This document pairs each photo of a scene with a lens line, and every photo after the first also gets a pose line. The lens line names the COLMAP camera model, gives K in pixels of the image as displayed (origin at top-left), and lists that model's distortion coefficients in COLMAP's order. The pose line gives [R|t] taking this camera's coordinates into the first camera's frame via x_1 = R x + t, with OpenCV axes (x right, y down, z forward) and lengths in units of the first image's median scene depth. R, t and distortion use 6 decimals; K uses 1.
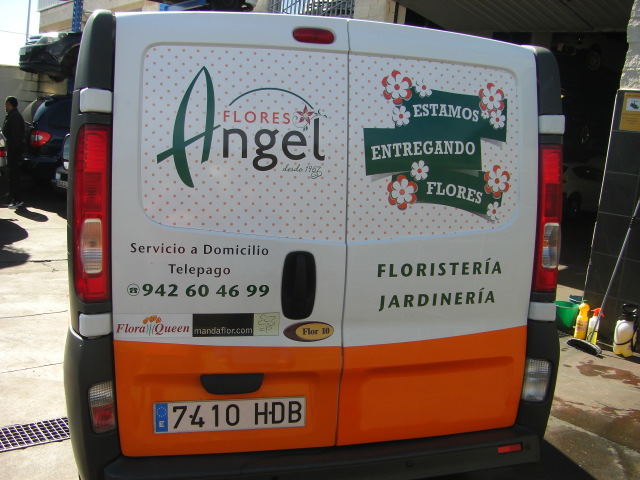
lens RADIAL K [[730.2, 0, 320.9], [0, 730.2, 261.5], [0, 0, 1]] dist [-0.152958, 0.000000]
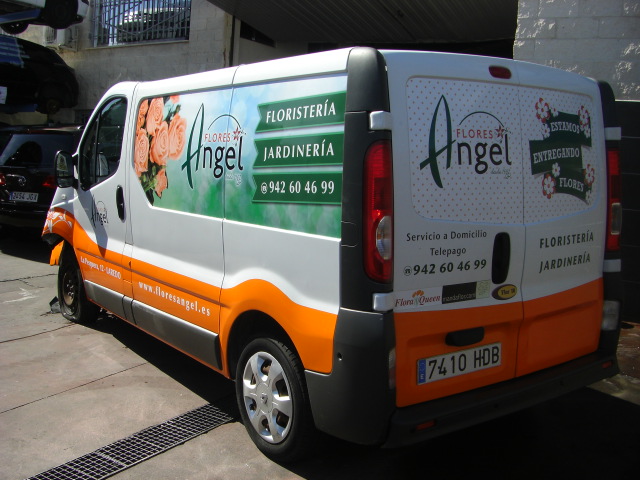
lens RADIAL K [[730.2, 0, 315.2], [0, 730.2, 258.4], [0, 0, 1]] dist [-0.152958, 0.000000]
pose [[0.938946, -0.082327, 0.334071, -0.787130], [0.085583, 0.996319, 0.004986, -0.002510], [-0.333251, 0.023909, 0.942535, -0.137241]]
